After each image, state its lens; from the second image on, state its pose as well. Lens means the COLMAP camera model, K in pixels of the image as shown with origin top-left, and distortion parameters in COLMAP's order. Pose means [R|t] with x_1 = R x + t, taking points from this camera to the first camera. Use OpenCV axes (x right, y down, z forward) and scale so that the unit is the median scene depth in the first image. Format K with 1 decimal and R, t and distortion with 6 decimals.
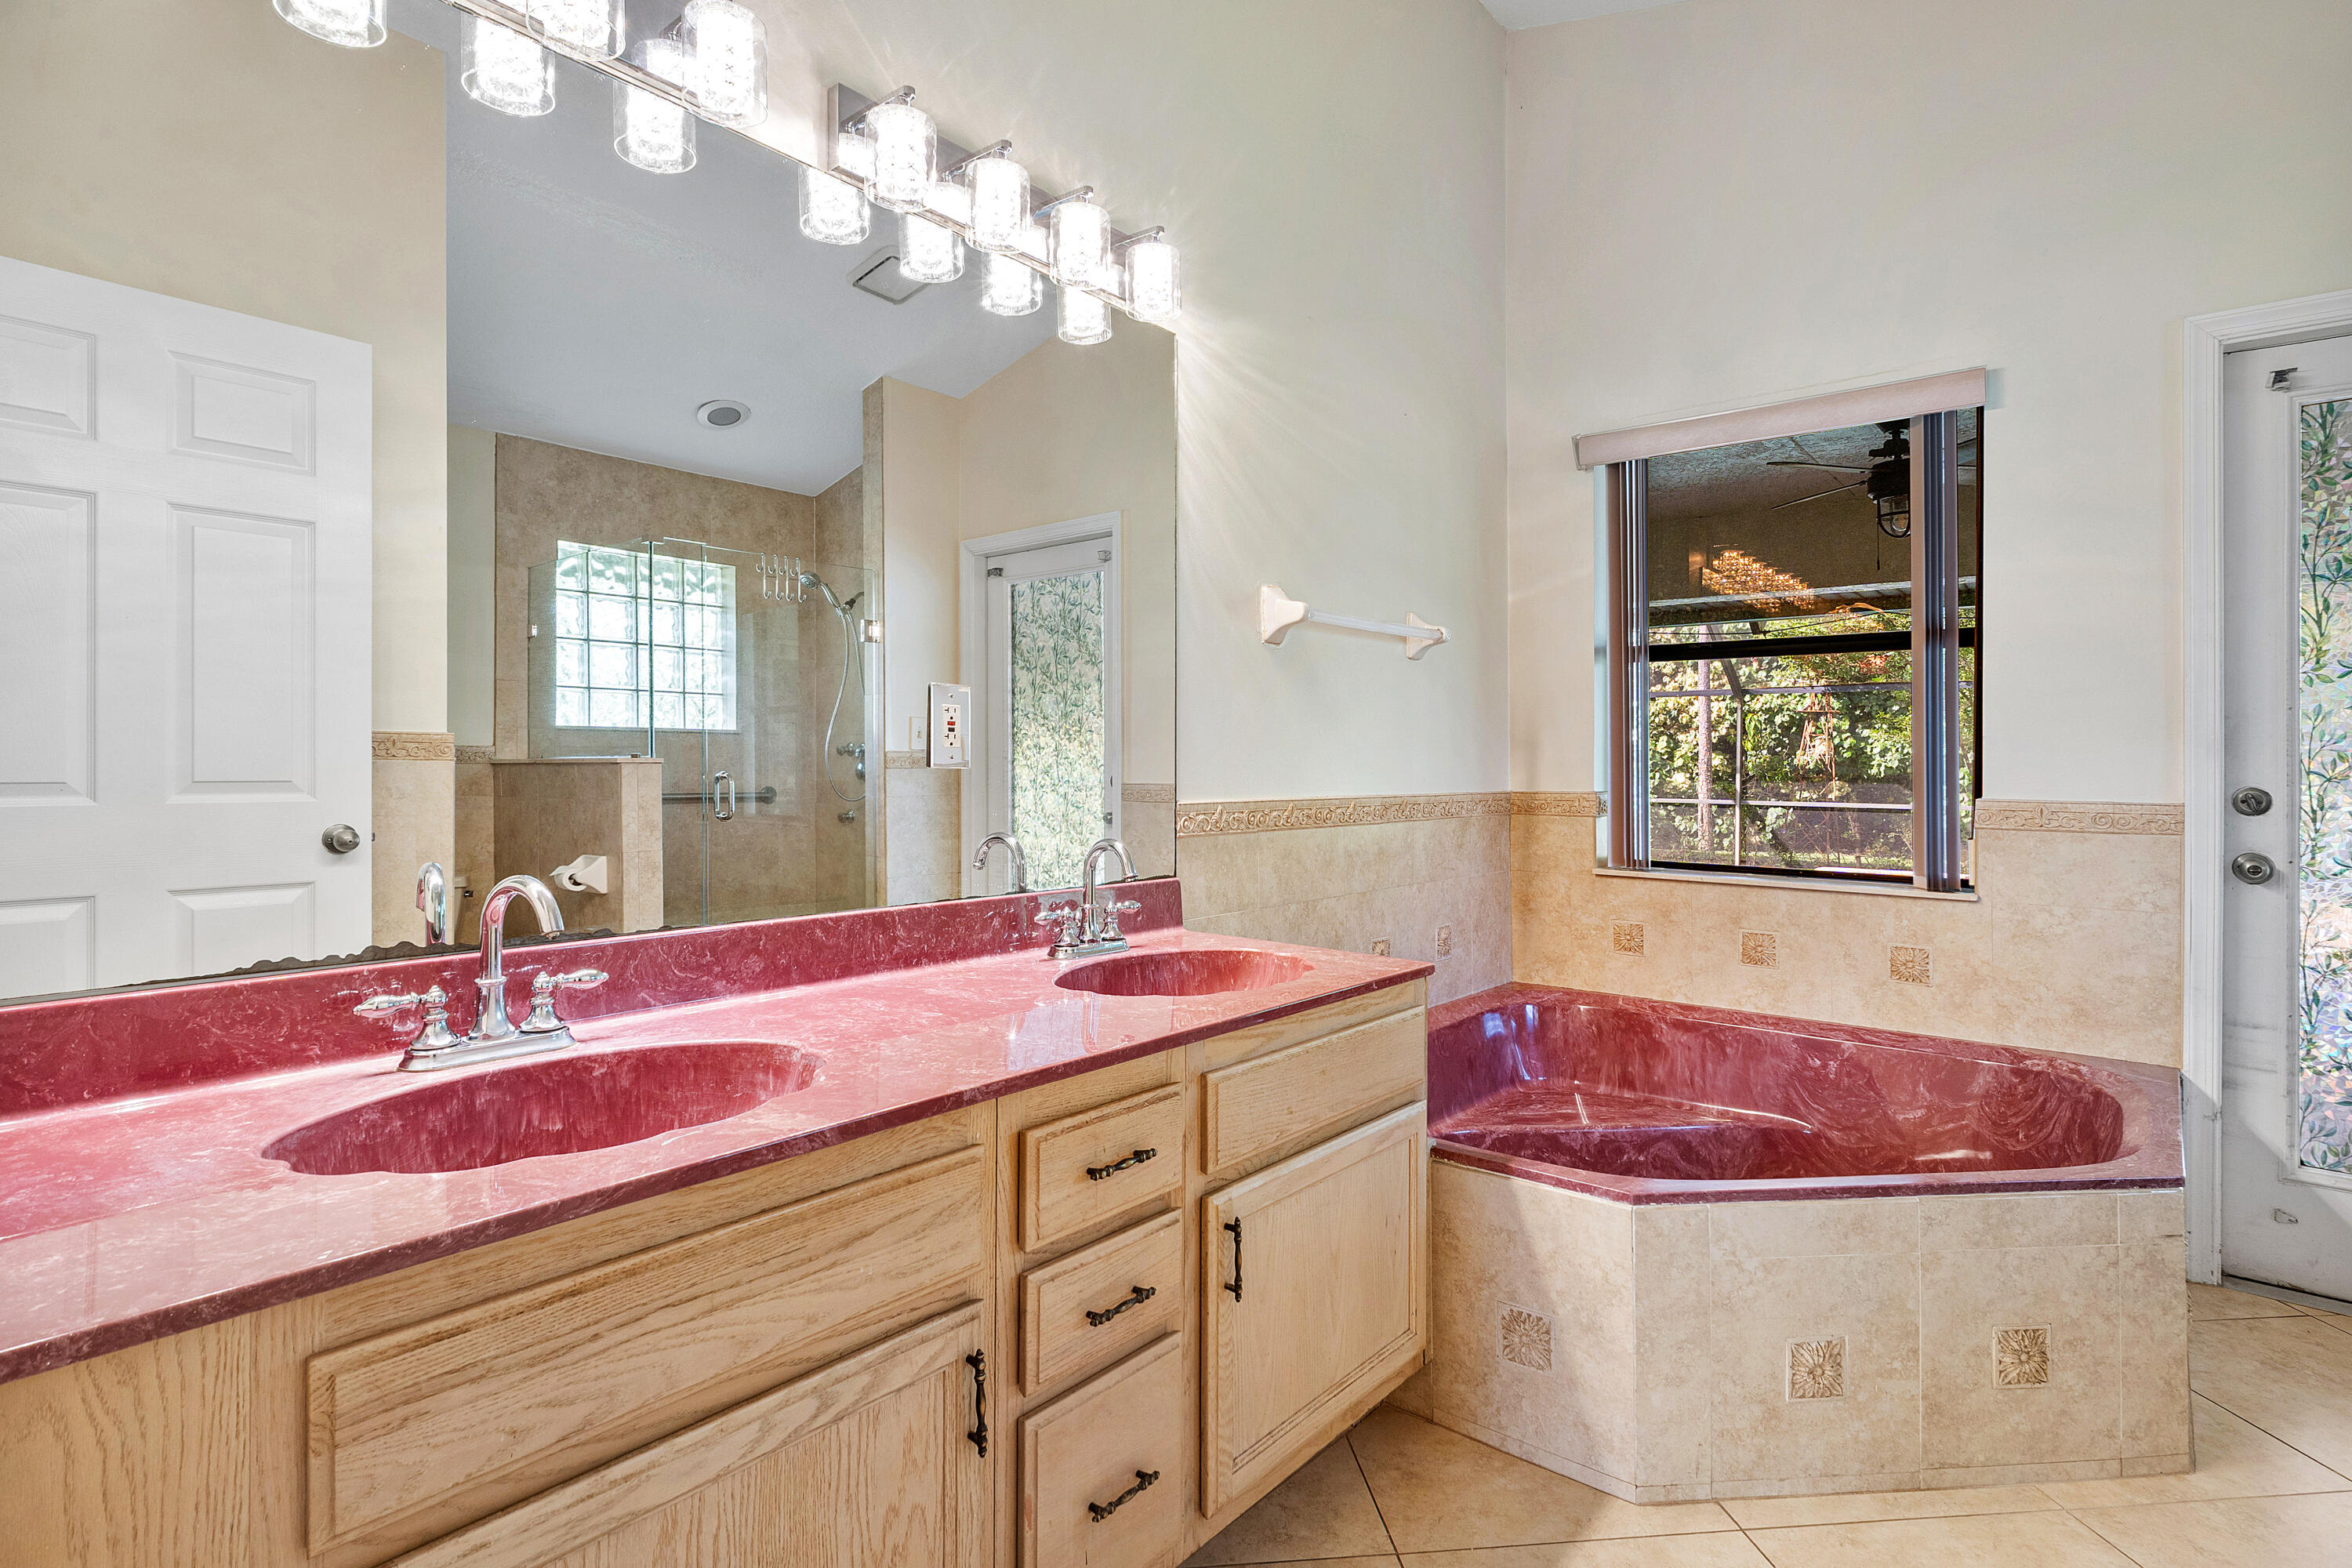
lens RADIAL K [[1157.1, 0, 1183.7], [0, 1157.1, 771.0], [0, 0, 1]] dist [0.006041, -0.001745]
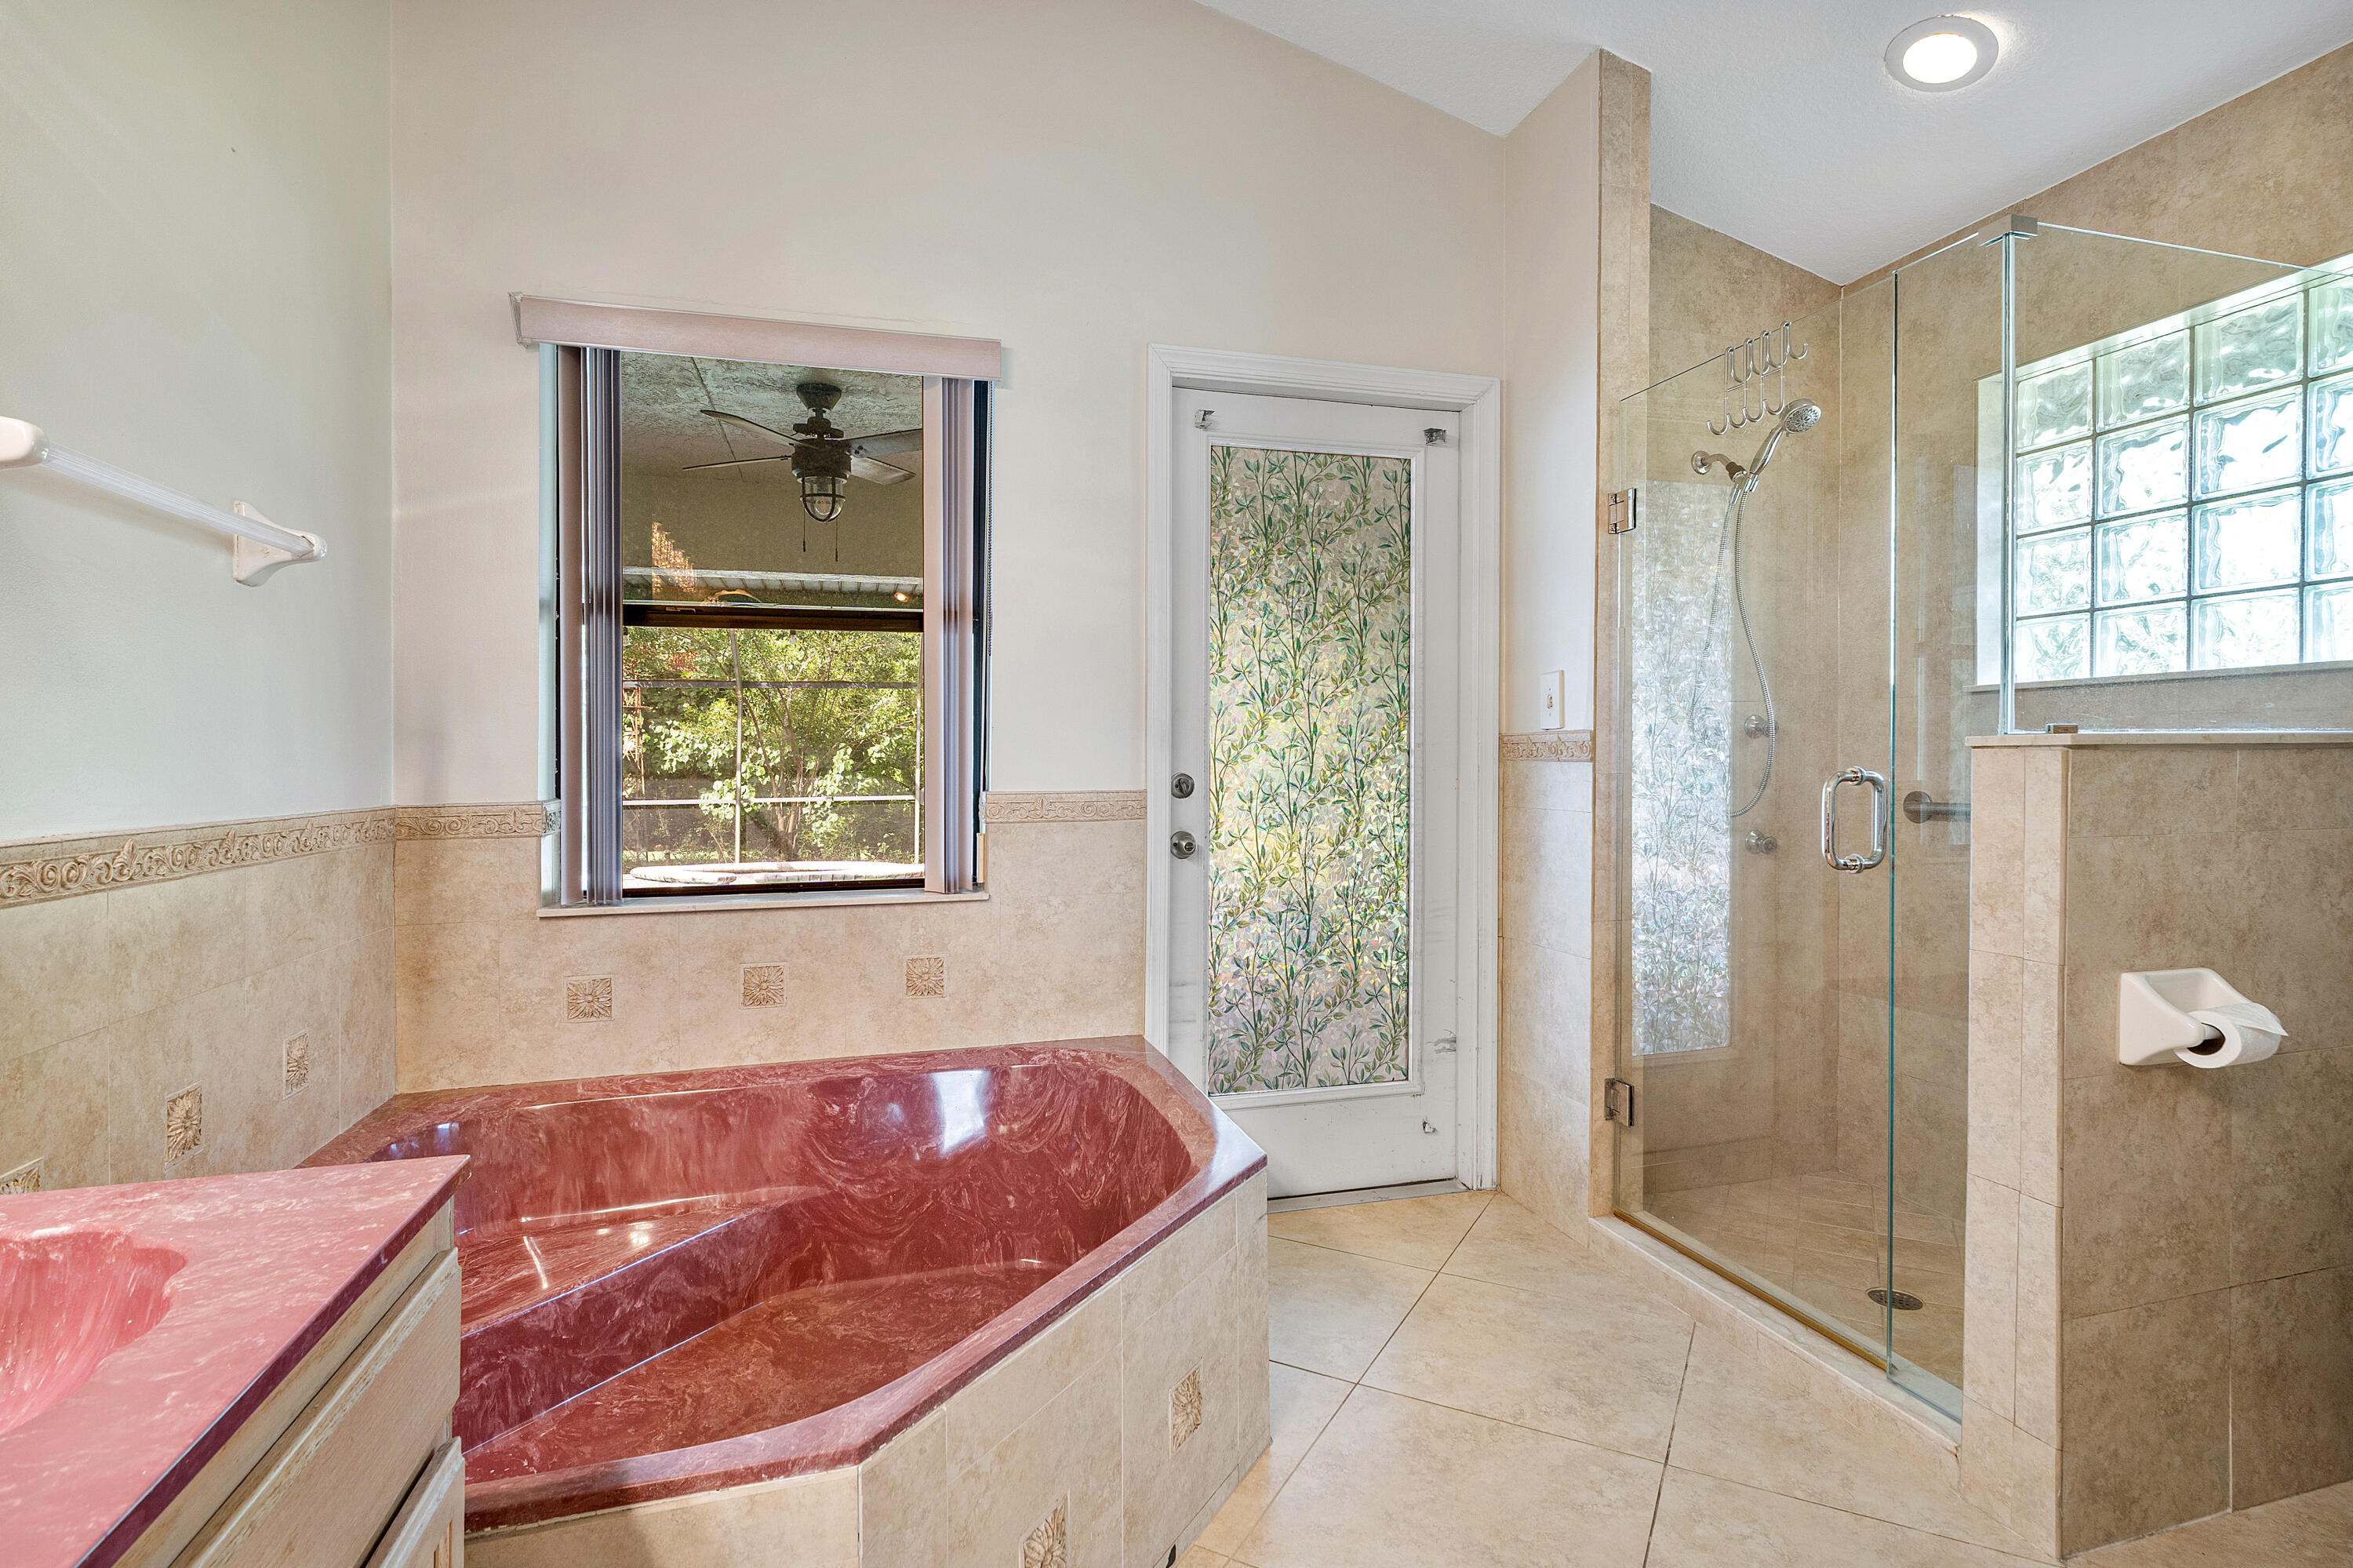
lens RADIAL K [[1157.7, 0, 1152.6], [0, 1157.7, 739.6], [0, 0, 1]] dist [0.006041, -0.001745]
pose [[0.561429, 0.001264, 0.827524, -0.025781], [0.019503, 0.999701, -0.014758, -0.002238], [-0.827295, 0.024425, 0.561236, 0.315986]]
